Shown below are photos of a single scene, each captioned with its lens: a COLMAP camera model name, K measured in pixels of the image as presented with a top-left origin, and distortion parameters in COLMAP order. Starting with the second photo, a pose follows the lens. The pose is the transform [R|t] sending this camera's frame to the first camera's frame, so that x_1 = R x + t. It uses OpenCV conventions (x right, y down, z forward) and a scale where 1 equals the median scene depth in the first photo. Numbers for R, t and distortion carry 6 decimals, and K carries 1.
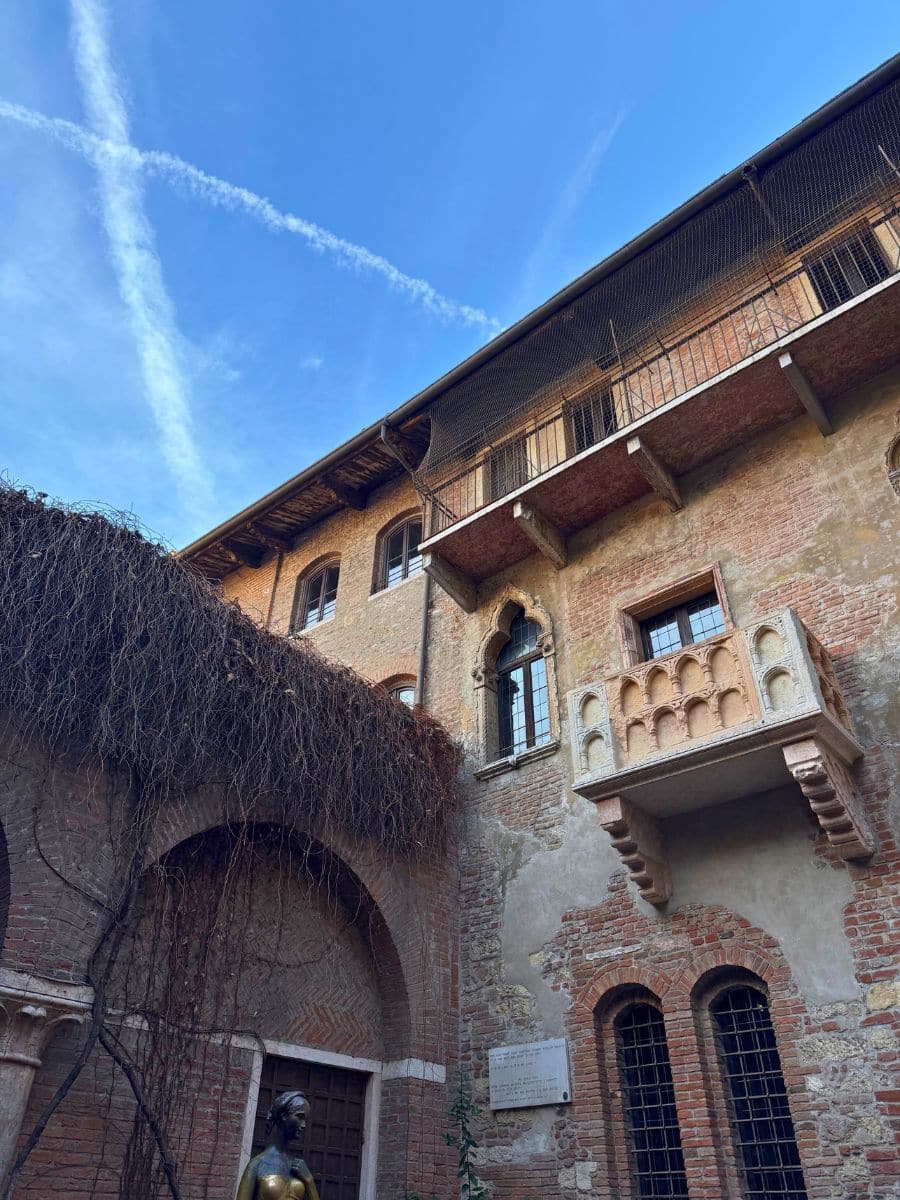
lens RADIAL K [[826.5, 0, 454.8], [0, 826.5, 601.7], [0, 0, 1]] dist [-0.002658, -0.013957]
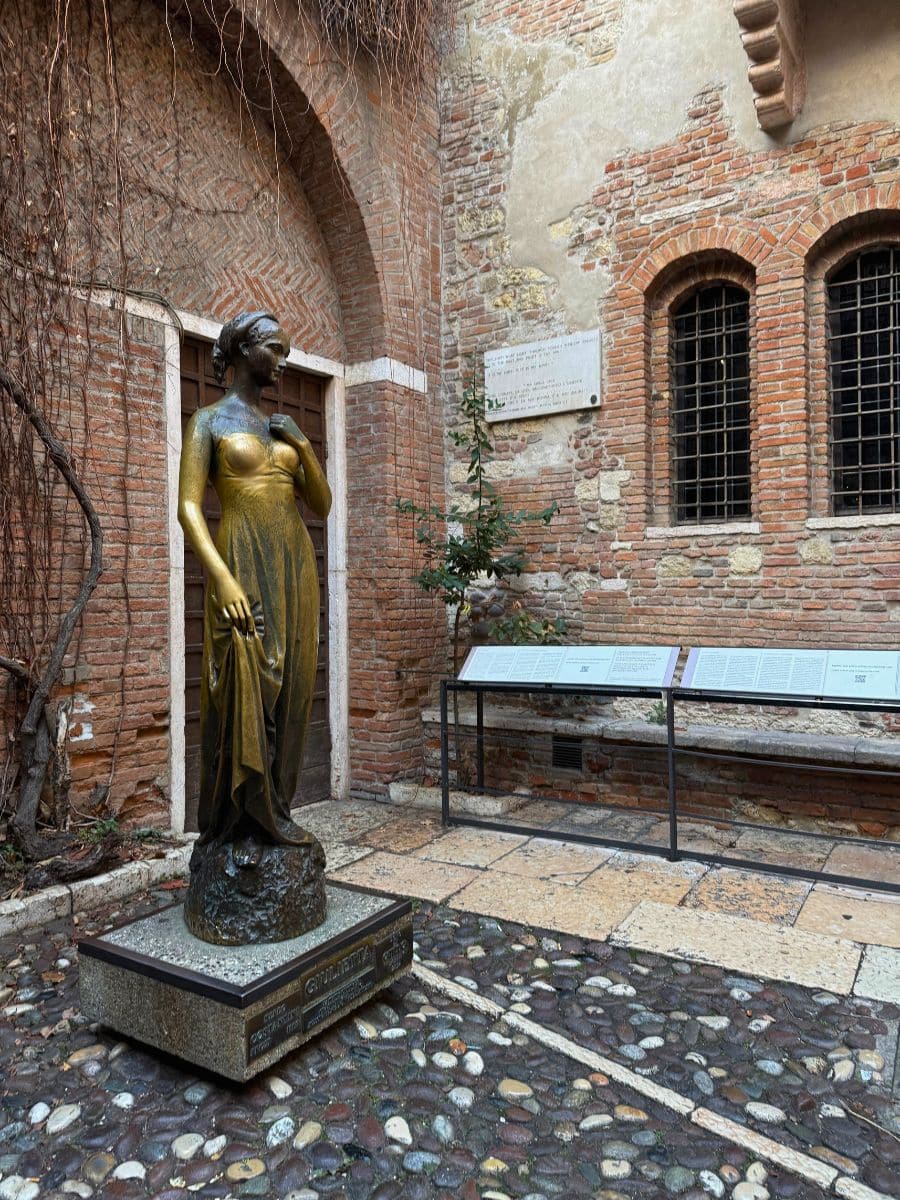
lens RADIAL K [[826.5, 0, 454.8], [0, 826.5, 601.7], [0, 0, 1]] dist [-0.002658, -0.013957]
pose [[0.990804, -0.023799, 0.133196, -0.098907], [-0.064710, 0.781185, 0.620937, 0.273558], [-0.118828, -0.623846, 0.772461, 0.299277]]
